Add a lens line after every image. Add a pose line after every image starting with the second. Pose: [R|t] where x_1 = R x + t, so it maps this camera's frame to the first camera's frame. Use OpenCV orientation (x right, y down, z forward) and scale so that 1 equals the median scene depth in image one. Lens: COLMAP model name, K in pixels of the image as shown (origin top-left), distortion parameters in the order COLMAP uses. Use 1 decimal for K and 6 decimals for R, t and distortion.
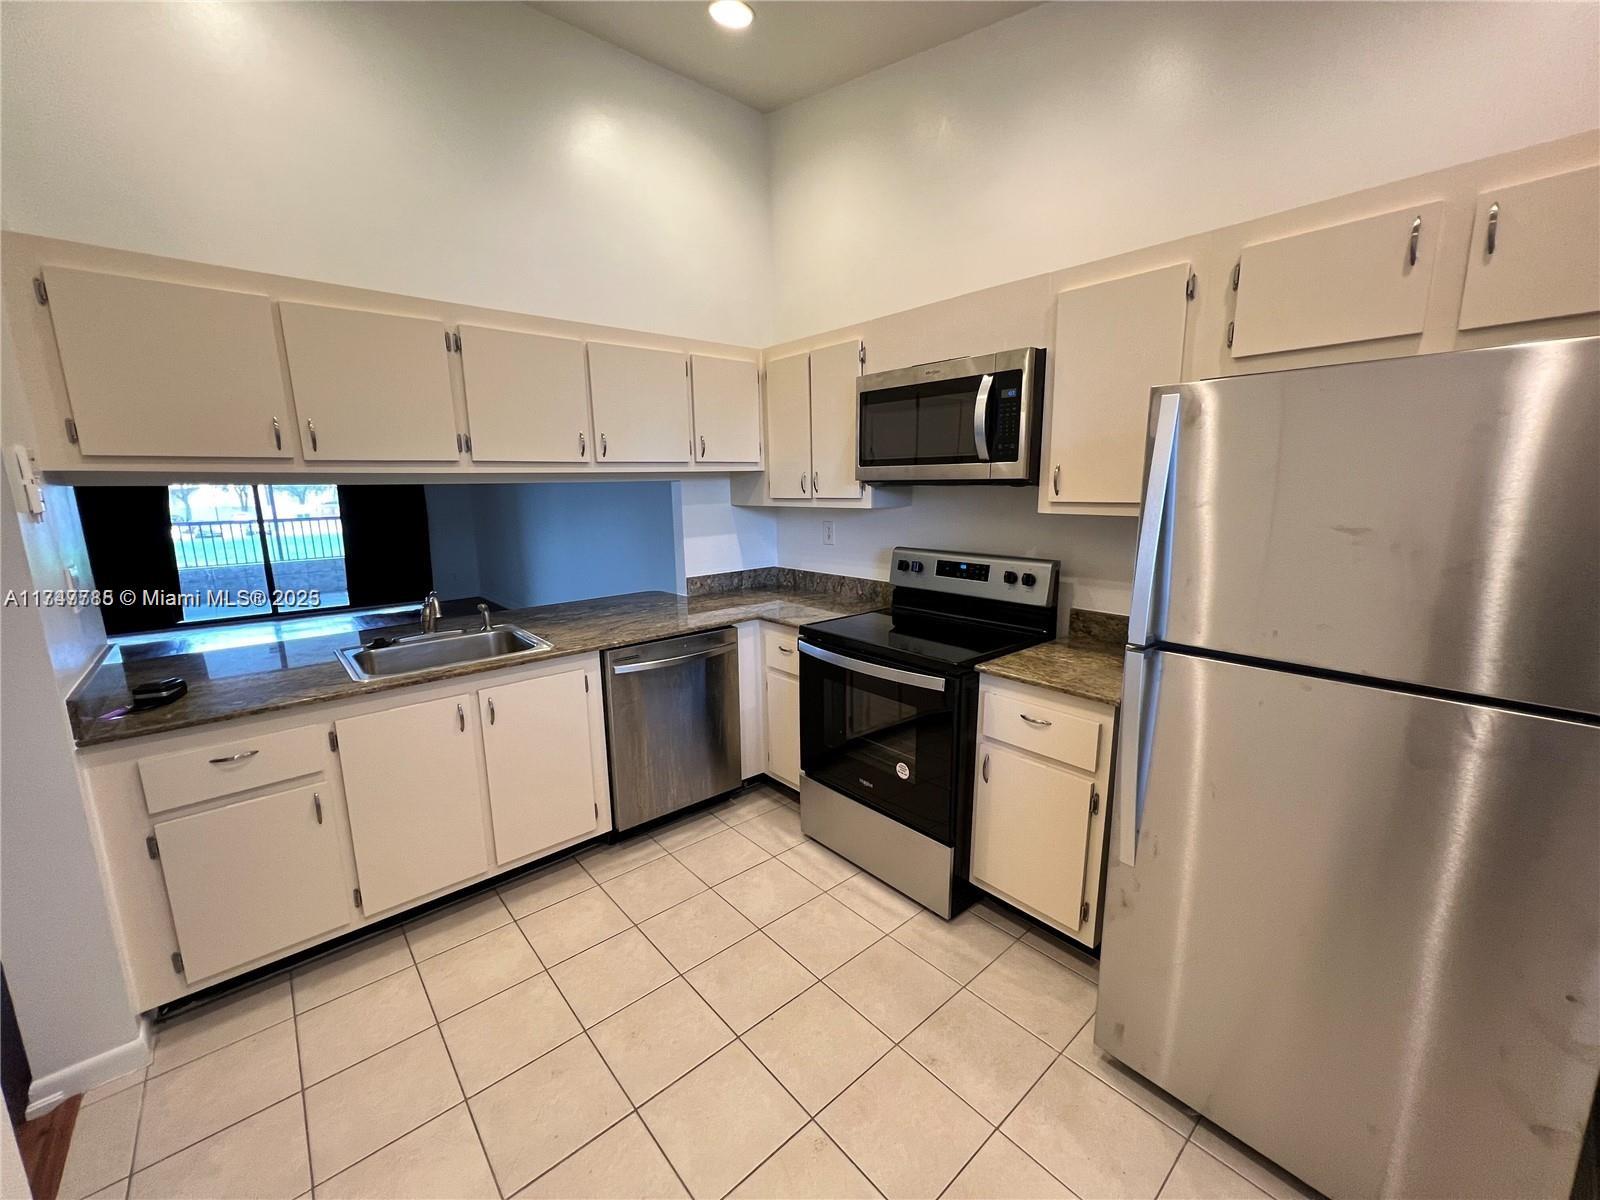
lens RADIAL K [[640.1, 0, 809.2], [0, 640.1, 603.2], [0, 0, 1]] dist [0.002670, 0.000256]
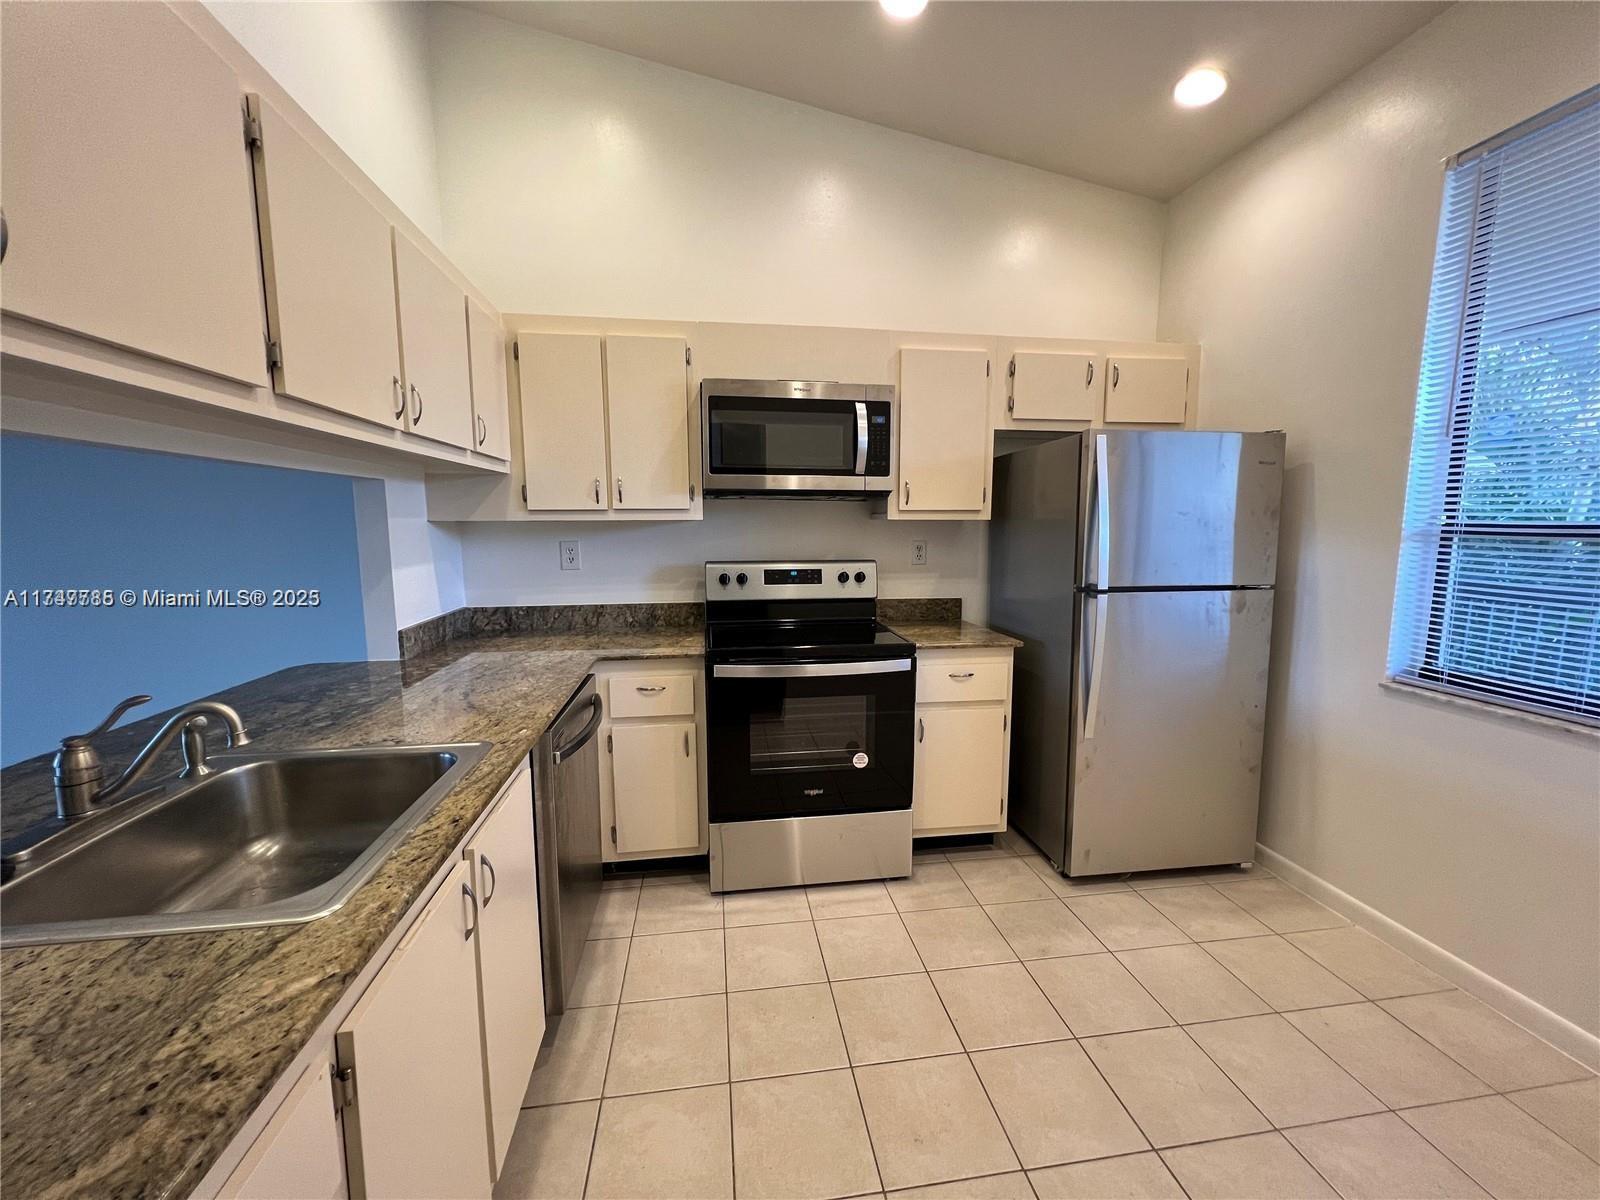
lens RADIAL K [[640.1, 0, 805.5], [0, 640.1, 601.6], [0, 0, 1]] dist [0.002670, 0.000256]
pose [[0.544828, -0.092949, 0.833380, -0.654686], [0.151158, 0.988444, 0.011423, -0.019234], [-0.824811, 0.119749, 0.552582, 0.399287]]
